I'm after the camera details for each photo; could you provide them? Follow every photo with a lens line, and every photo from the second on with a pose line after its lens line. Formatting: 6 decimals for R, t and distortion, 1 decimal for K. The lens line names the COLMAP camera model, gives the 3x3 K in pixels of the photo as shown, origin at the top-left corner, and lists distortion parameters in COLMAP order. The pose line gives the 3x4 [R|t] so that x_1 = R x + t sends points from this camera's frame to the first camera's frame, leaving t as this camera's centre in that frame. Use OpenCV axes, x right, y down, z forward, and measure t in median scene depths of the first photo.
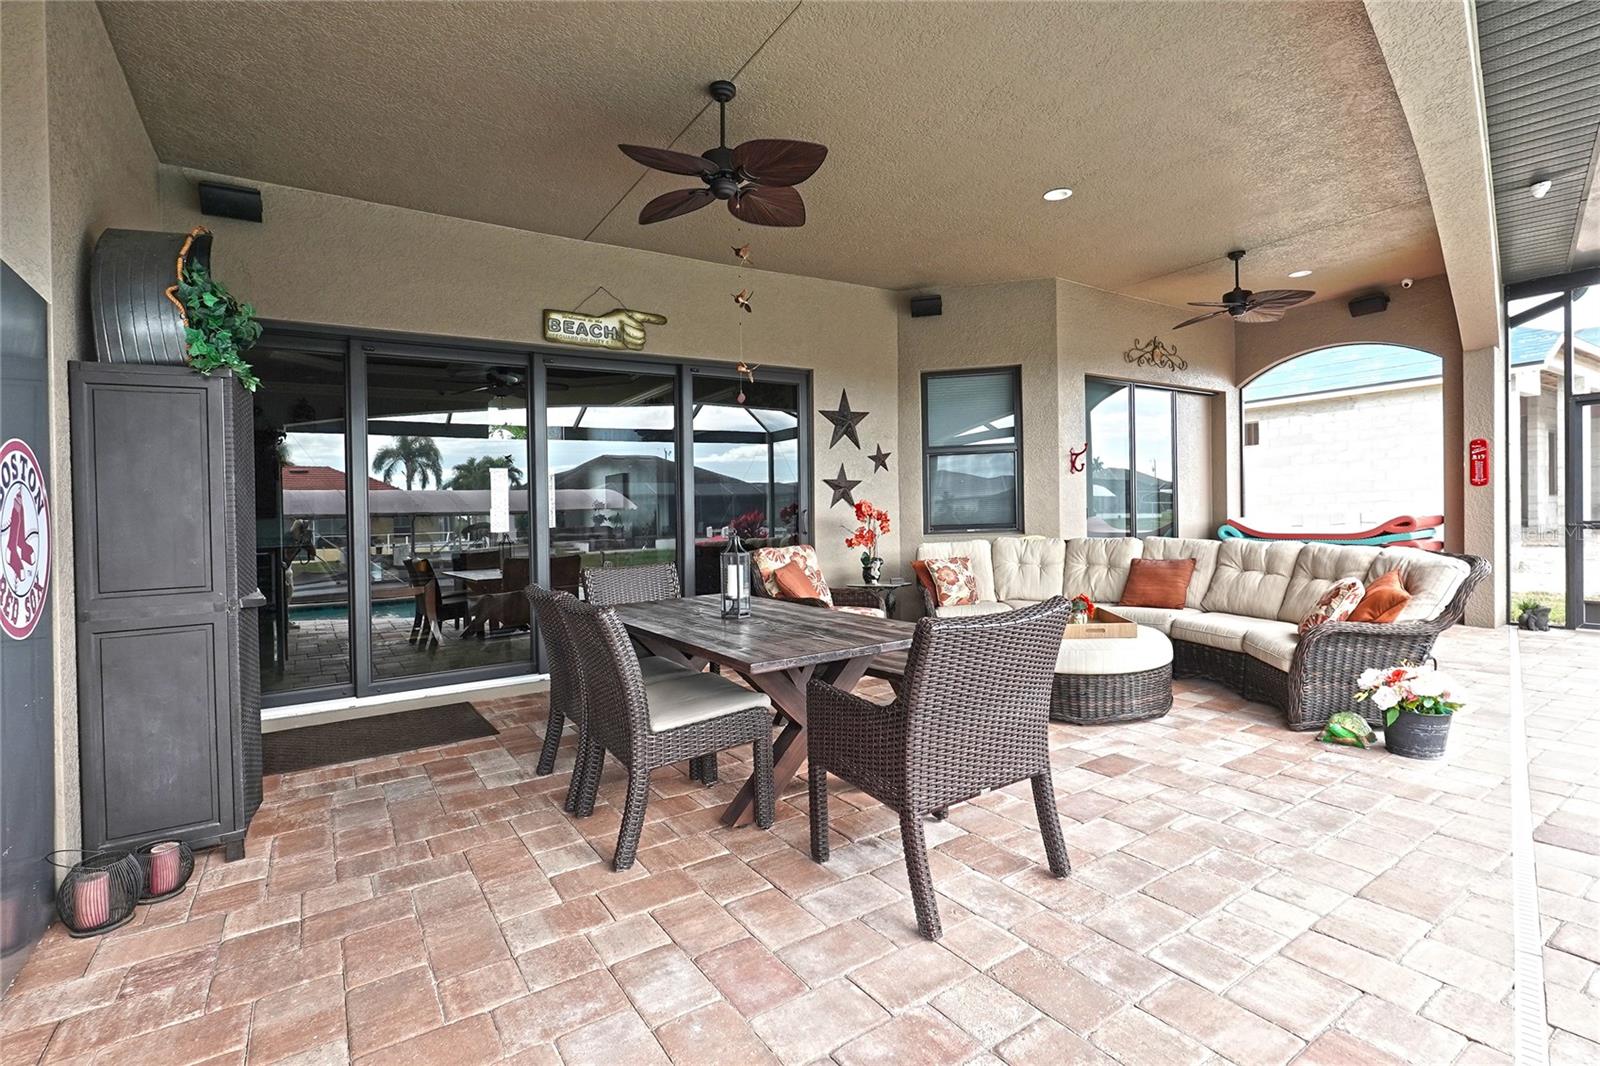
lens RADIAL K [[733.7, 0, 786.3], [0, 733.7, 529.1], [0, 0, 1]] dist [-0.021226, 0.007374]
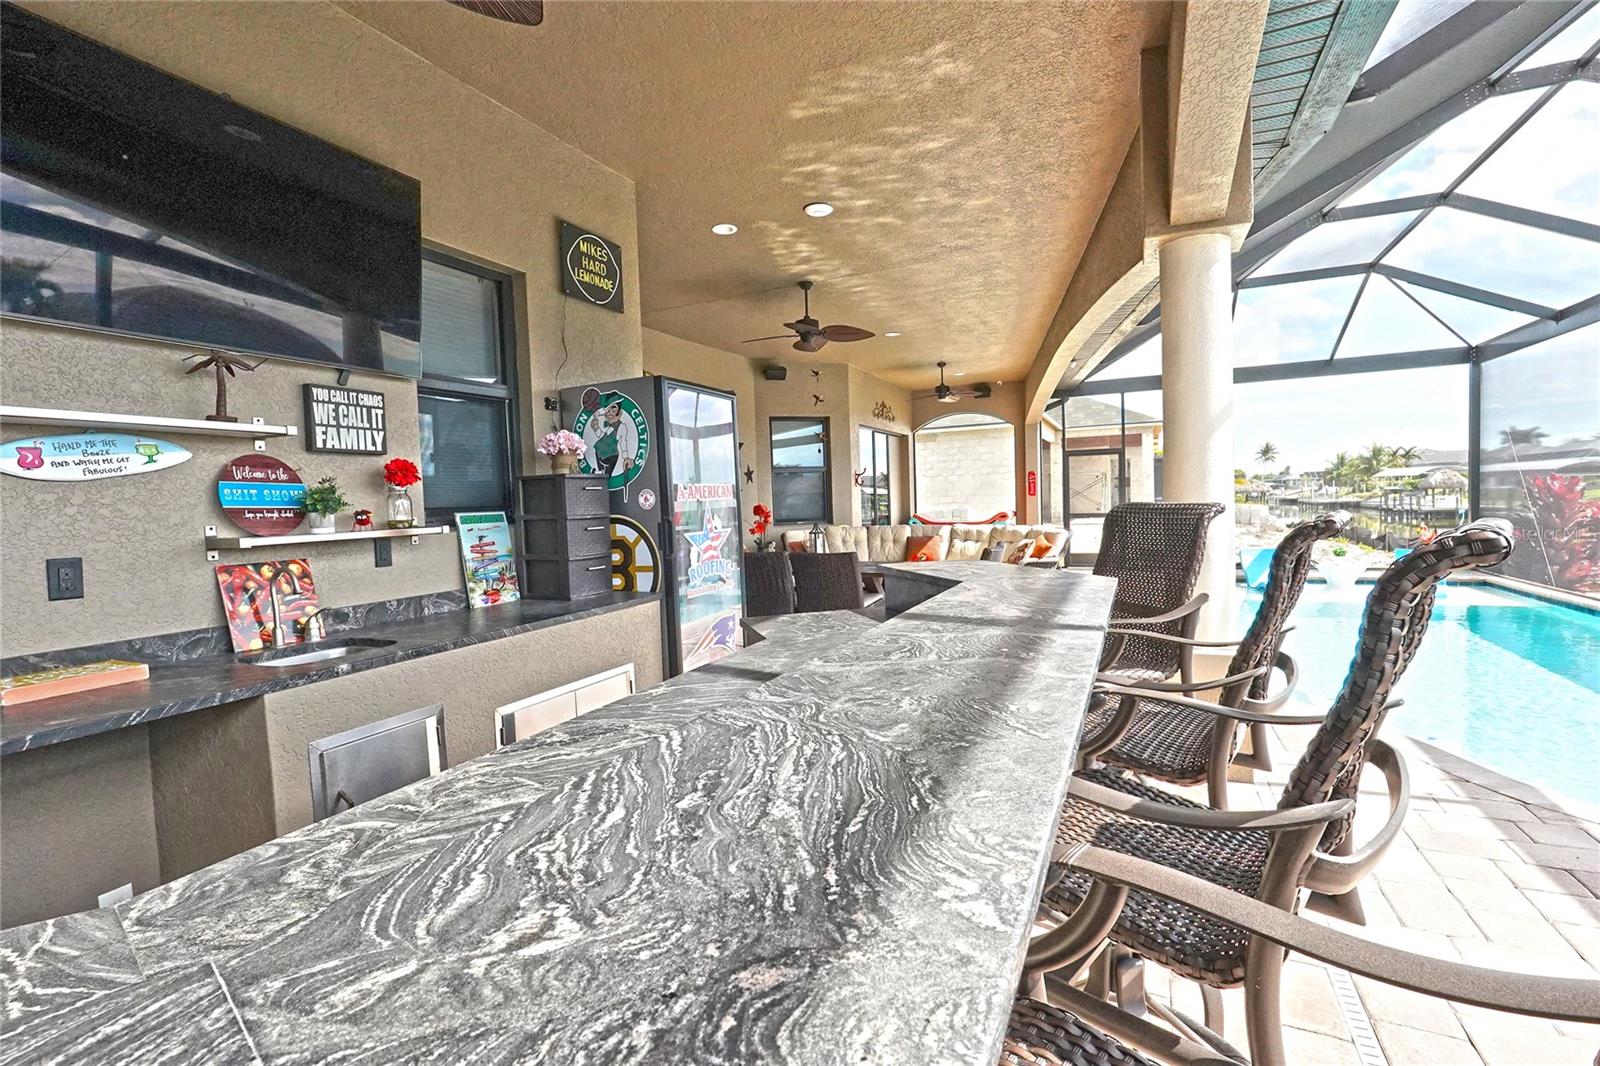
lens RADIAL K [[733.7, 0, 811.5], [0, 733.7, 529.2], [0, 0, 1]] dist [-0.021226, 0.007374]
pose [[0.837510, -0.019004, 0.546091, -0.625401], [0.018683, 0.999807, 0.006141, 0.007105], [-0.546102, 0.005059, 0.837703, -0.320347]]
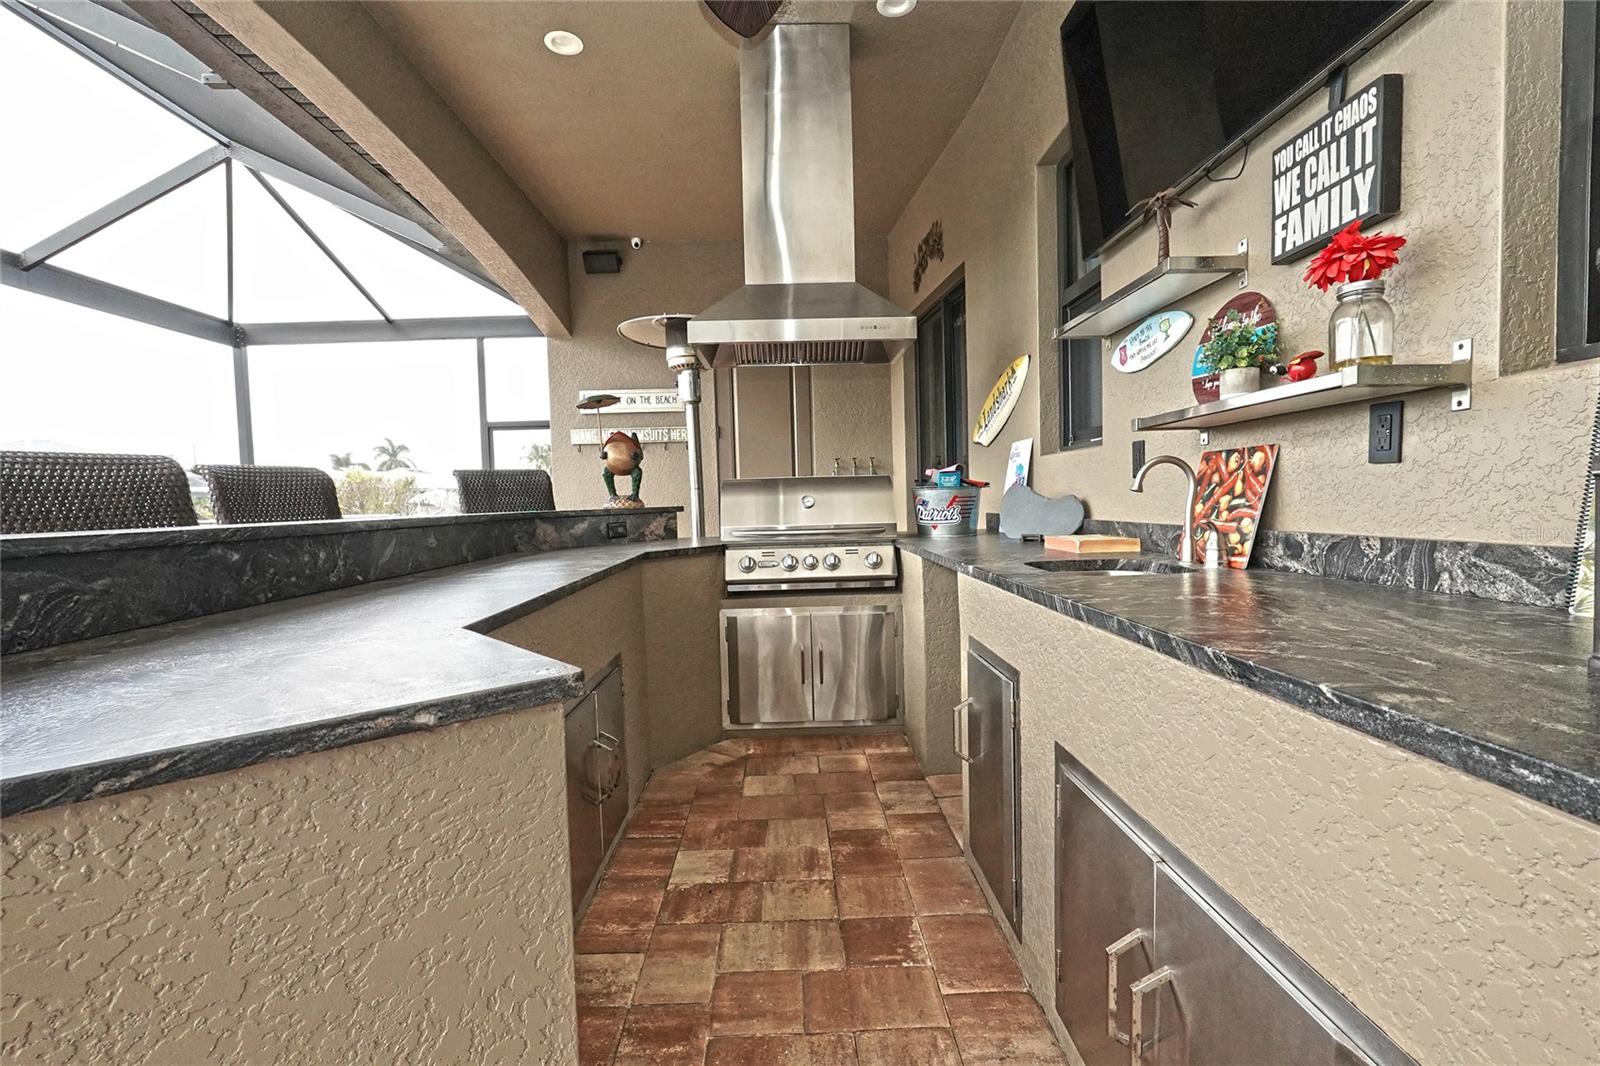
lens RADIAL K [[733.7, 0, 797.1], [0, 733.7, 531.2], [0, 0, 1]] dist [-0.021226, 0.007374]
pose [[-0.525392, 0.084022, -0.846702, -0.326056], [0.029118, 0.996305, 0.080799, 0.026414], [0.850362, 0.017797, -0.525897, 0.183443]]
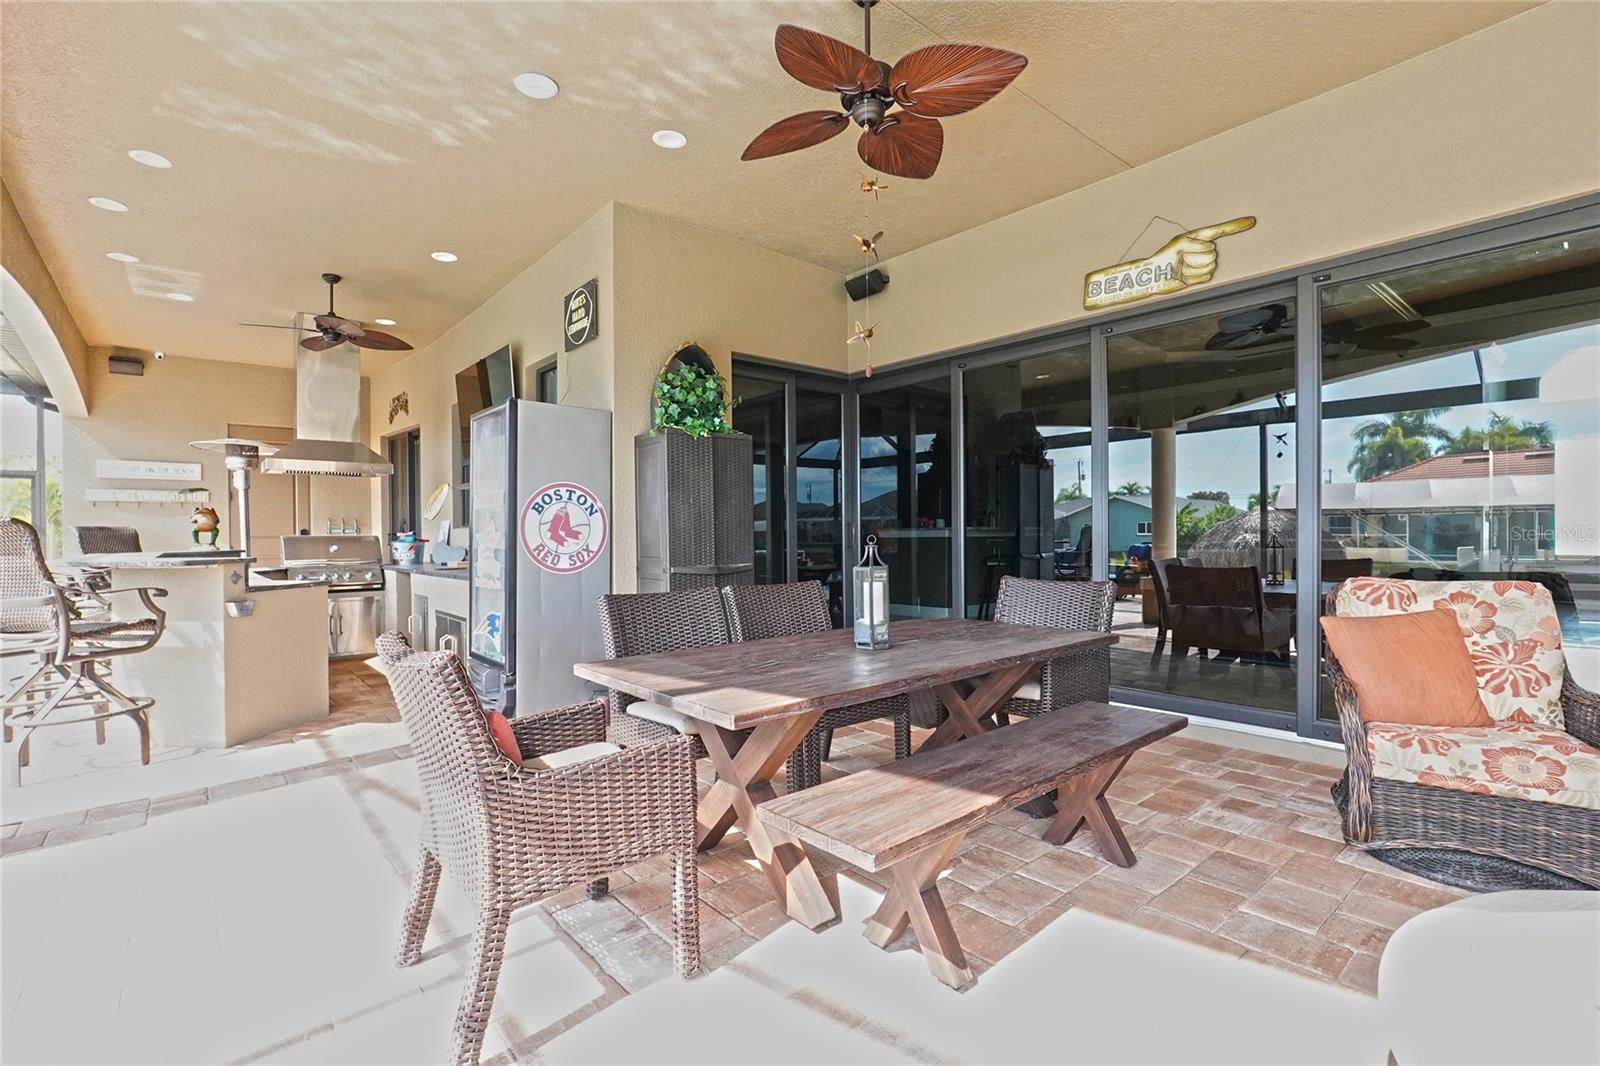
lens RADIAL K [[733.7, 0, 808.1], [0, 733.7, 536.7], [0, 0, 1]] dist [-0.021226, 0.007374]
pose [[0.141251, 0.036376, -0.989305, 0.396900], [-0.012439, 0.999311, 0.034968, -0.015726], [0.989896, 0.007367, 0.141606, 0.459851]]
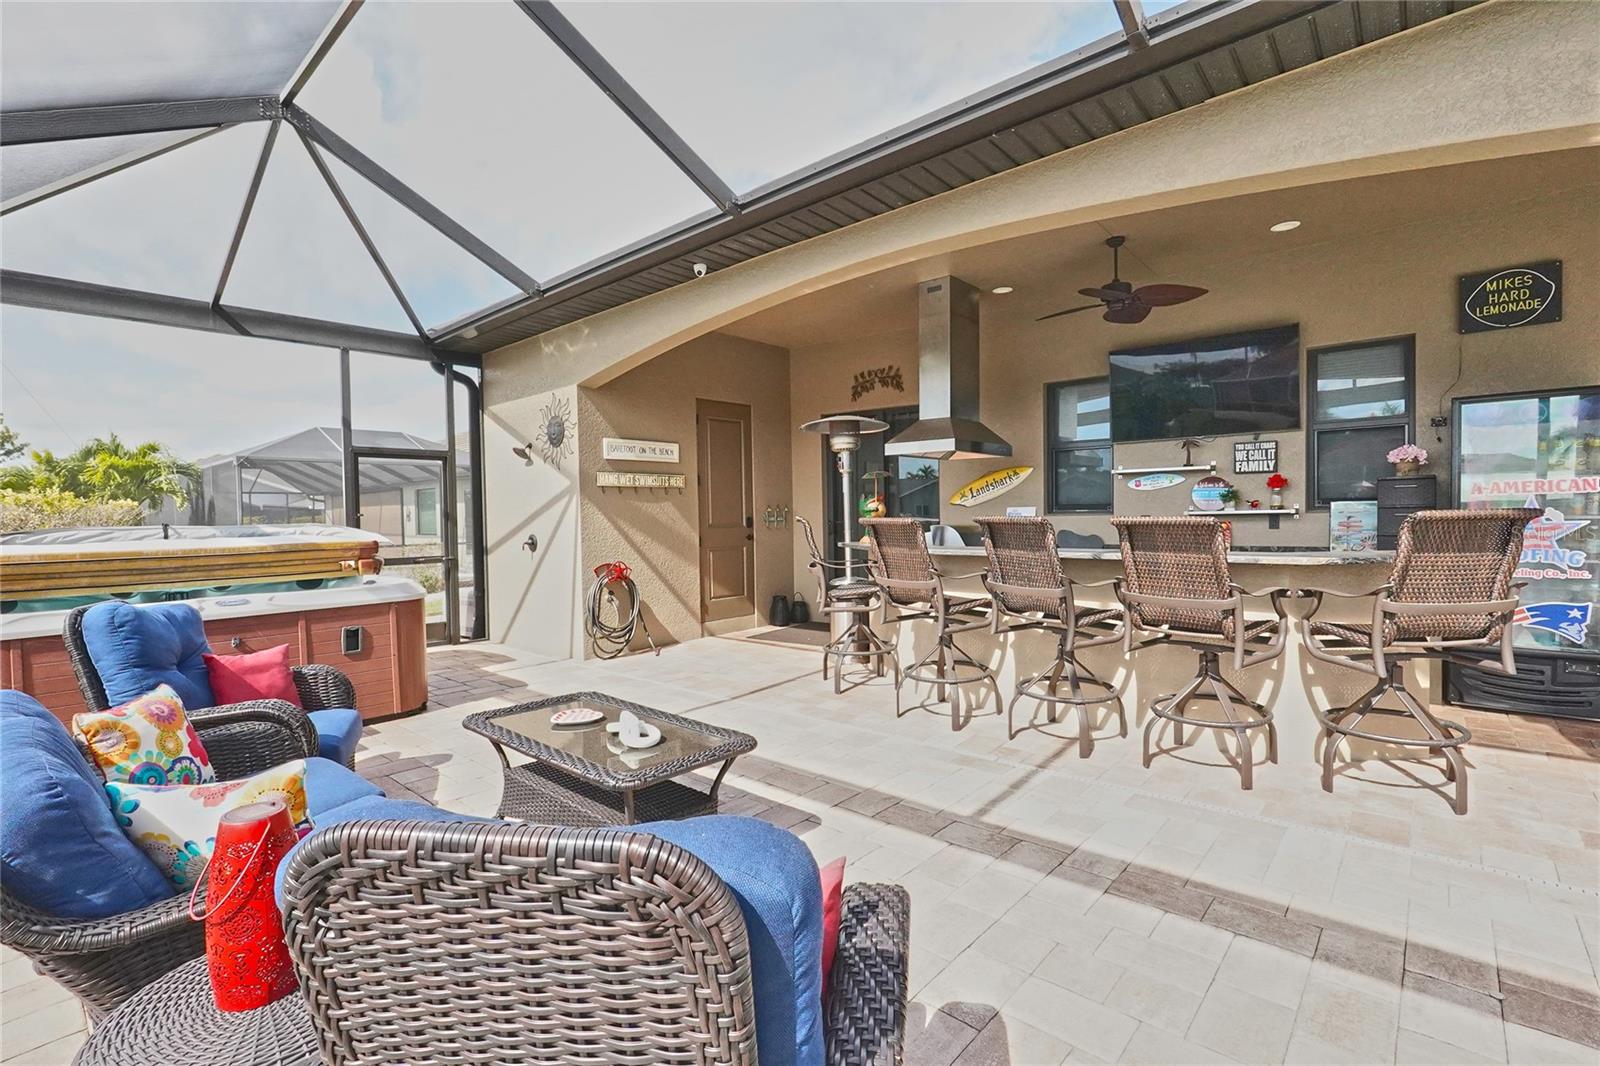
lens RADIAL K [[733.7, 0, 792.4], [0, 733.7, 533.5], [0, 0, 1]] dist [-0.021226, 0.007374]
pose [[0.275198, 0.053578, -0.959894, 0.110807], [-0.008687, 0.998544, 0.053245, -0.008754], [0.961348, -0.006314, 0.275262, -0.615291]]
